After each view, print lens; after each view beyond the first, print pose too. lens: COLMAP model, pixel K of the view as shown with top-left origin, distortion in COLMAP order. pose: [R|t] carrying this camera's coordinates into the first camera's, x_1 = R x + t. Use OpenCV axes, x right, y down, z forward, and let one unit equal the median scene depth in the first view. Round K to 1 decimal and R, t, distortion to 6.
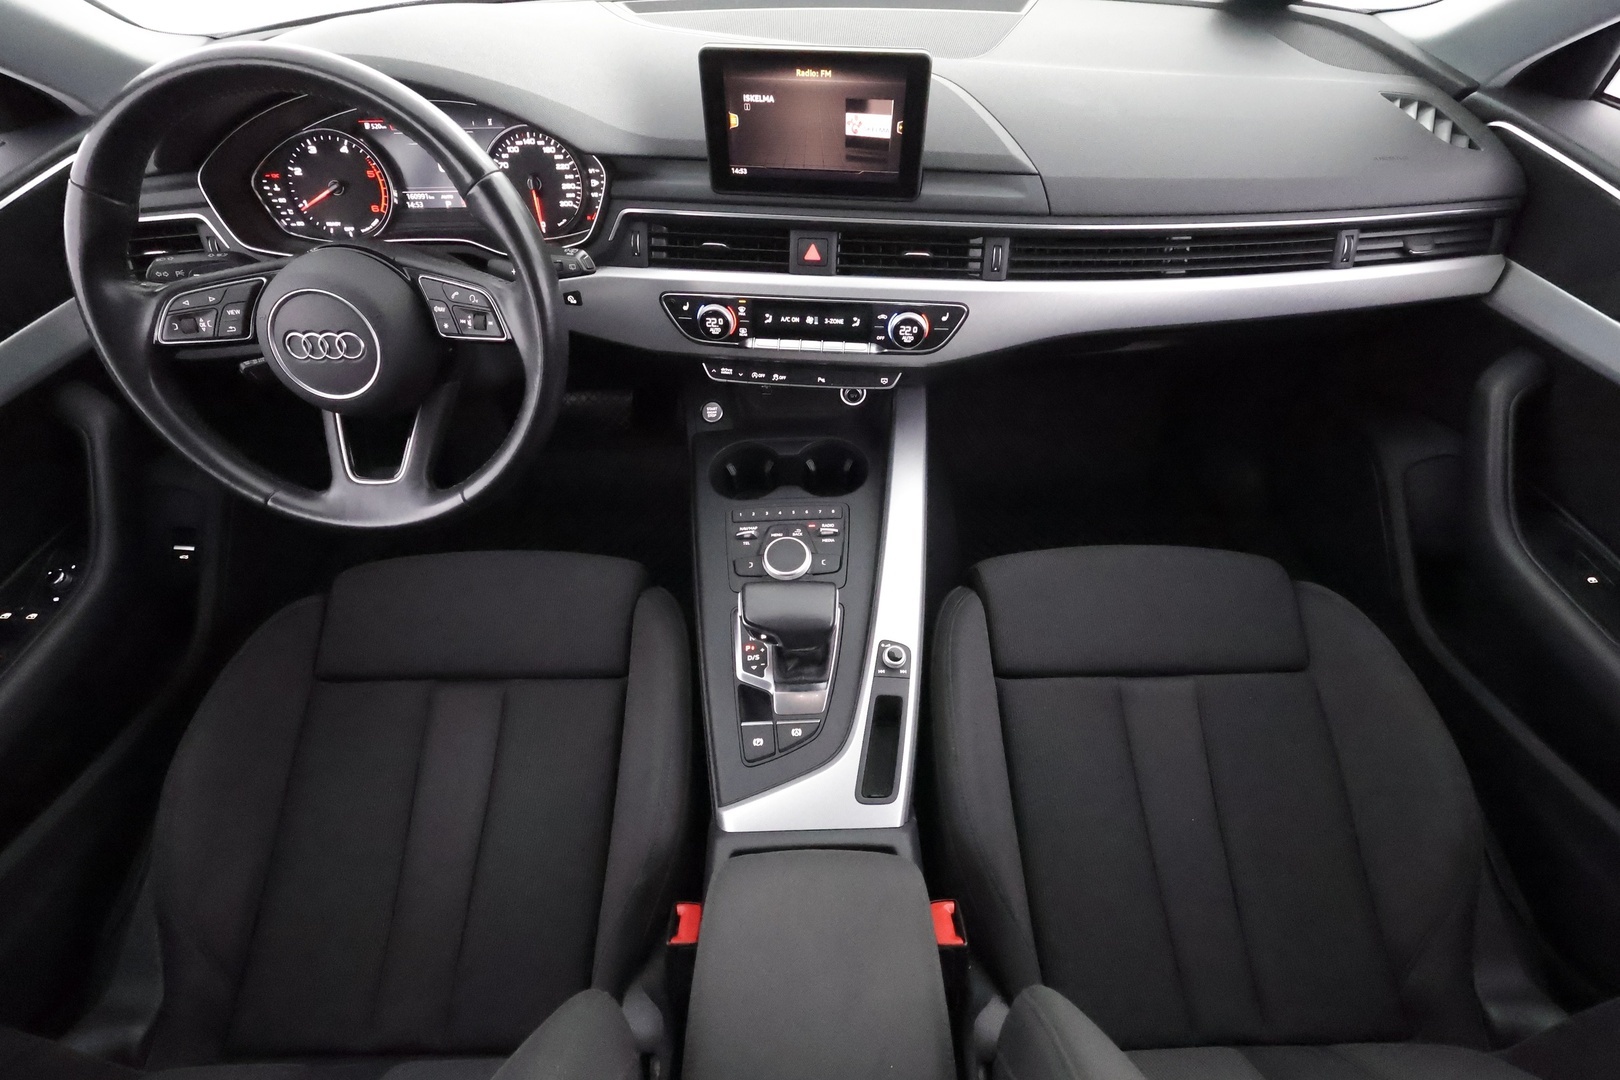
lens RADIAL K [[738.2, 0, 818.5], [0, 738.2, 546.2], [0, 0, 1]] dist [-0.002333, 0.000909]
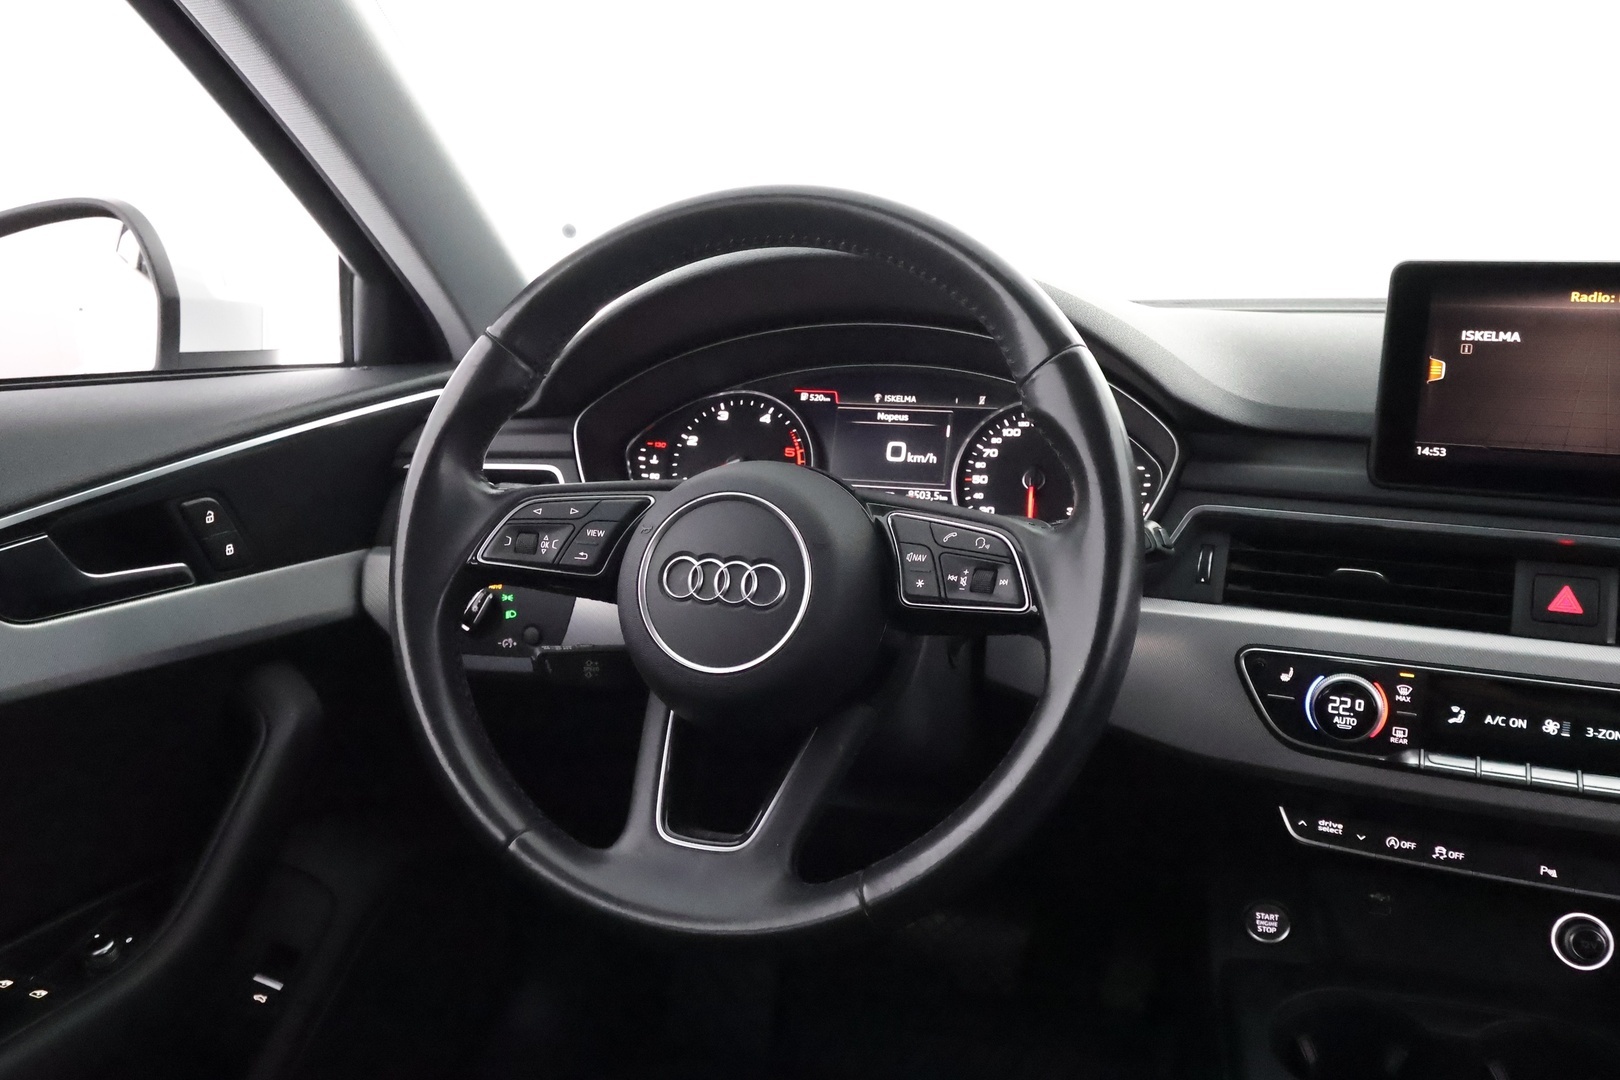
lens RADIAL K [[1271.1, 0, 818.0], [0, 1271.1, 540.7], [0, 0, 1]] dist [-0.006995, 0.006579]
pose [[0.945683, 0.076746, -0.315902, -0.217439], [-0.247018, 0.801368, -0.544785, 0.176916], [0.211344, 0.593228, 0.776798, 0.166053]]
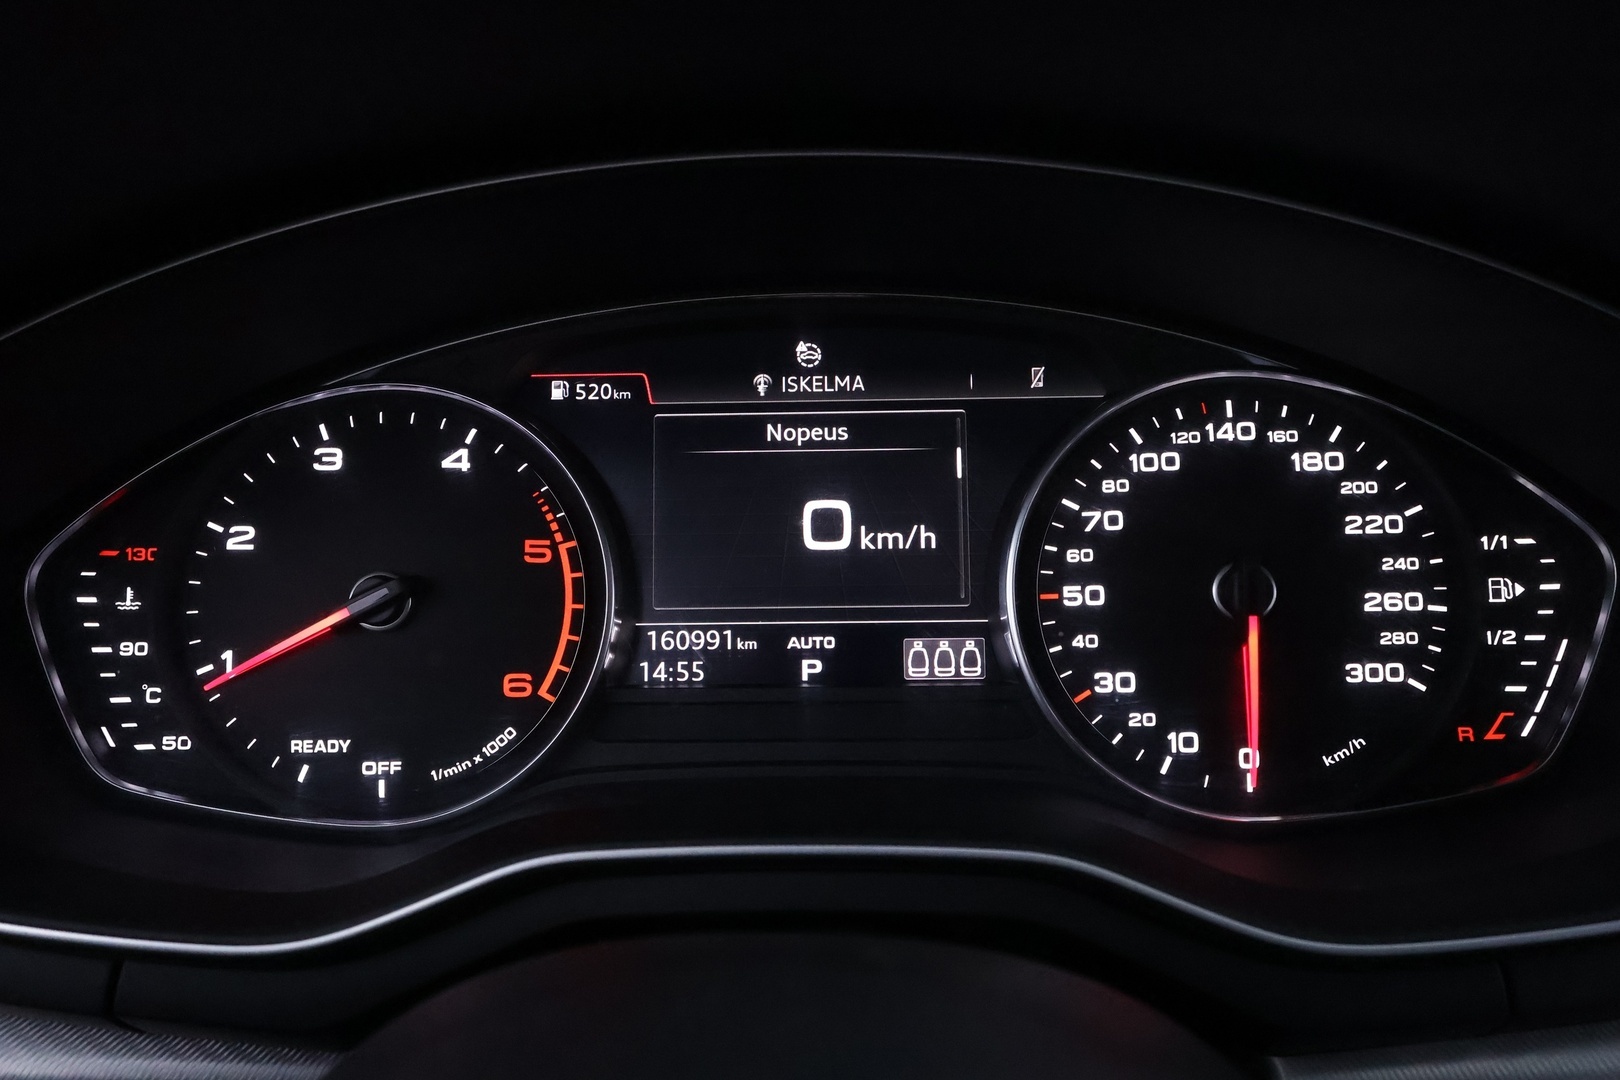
lens RADIAL K [[1056.7, 0, 823.7], [0, 1056.7, 548.2], [0, 0, 1]] dist [0.002778, 0.003185]
pose [[0.998820, 0.002381, -0.048511, -0.502539], [-0.027620, 0.849434, -0.526972, -0.331812], [0.039952, 0.527690, 0.848497, 0.720670]]
